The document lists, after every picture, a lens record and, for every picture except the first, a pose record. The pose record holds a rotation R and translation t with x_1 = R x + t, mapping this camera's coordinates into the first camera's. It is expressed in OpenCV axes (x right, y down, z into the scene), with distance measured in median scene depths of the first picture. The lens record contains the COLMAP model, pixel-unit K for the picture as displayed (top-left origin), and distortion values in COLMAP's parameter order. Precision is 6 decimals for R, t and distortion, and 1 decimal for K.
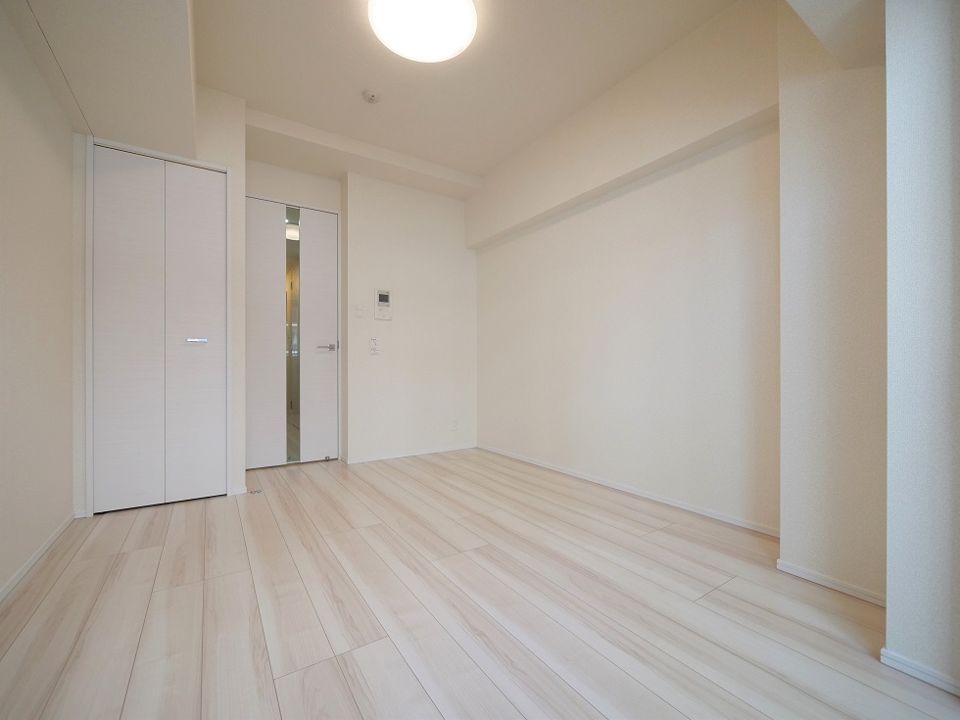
lens RADIAL K [[407.5, 0, 475.0], [0, 407.5, 365.7], [0, 0, 1]] dist [0.001100, 0.000589]
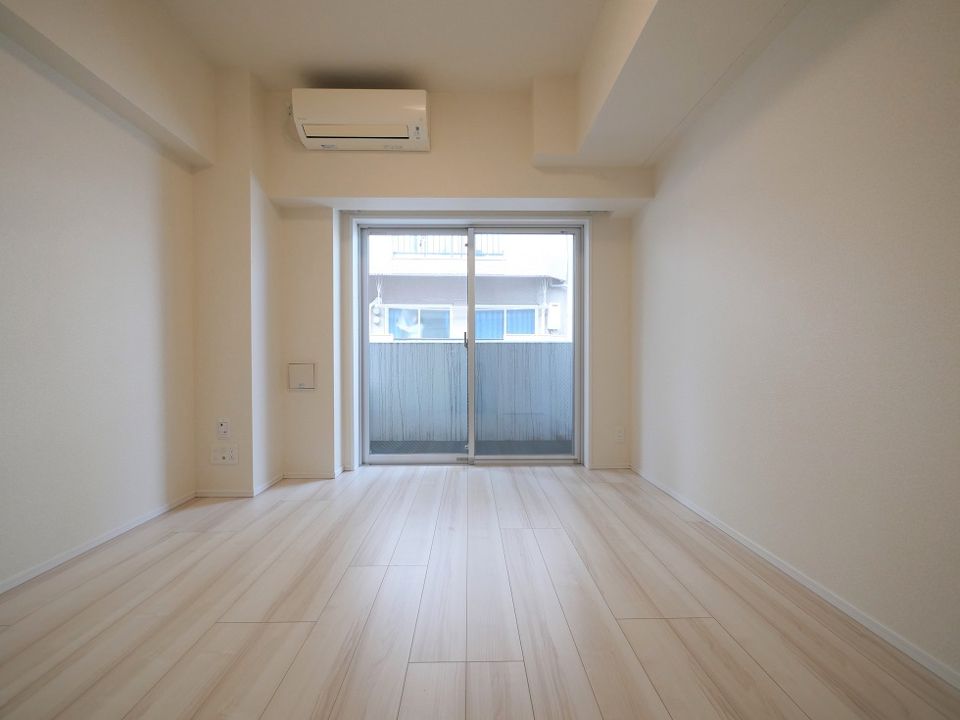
lens RADIAL K [[407.5, 0, 475.0], [0, 407.5, 365.7], [0, 0, 1]] dist [0.001100, 0.000589]
pose [[-0.844269, -0.002126, 0.535915, -0.654333], [0.003336, 0.999952, 0.009222, 0.002221], [-0.535909, 0.009574, -0.844221, 1.587721]]
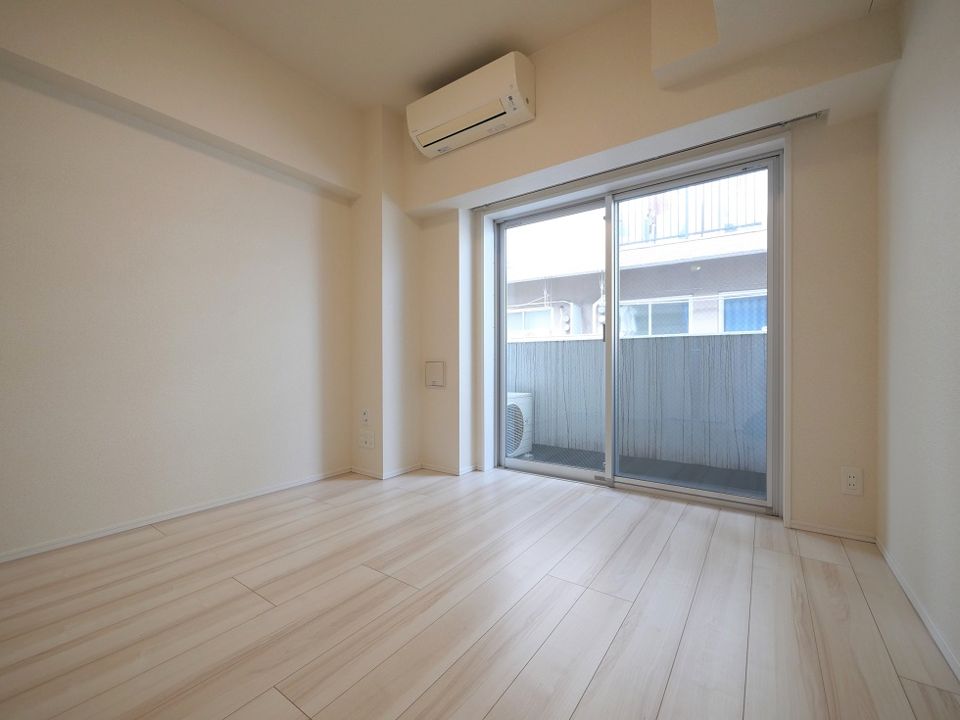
lens RADIAL K [[407.5, 0, 475.0], [0, 407.5, 365.7], [0, 0, 1]] dist [0.001100, 0.000589]
pose [[-0.364262, -0.001803, 0.931295, -0.849799], [0.000452, 0.999998, 0.002113, 0.016793], [-0.931296, 0.001190, -0.364260, 1.092973]]
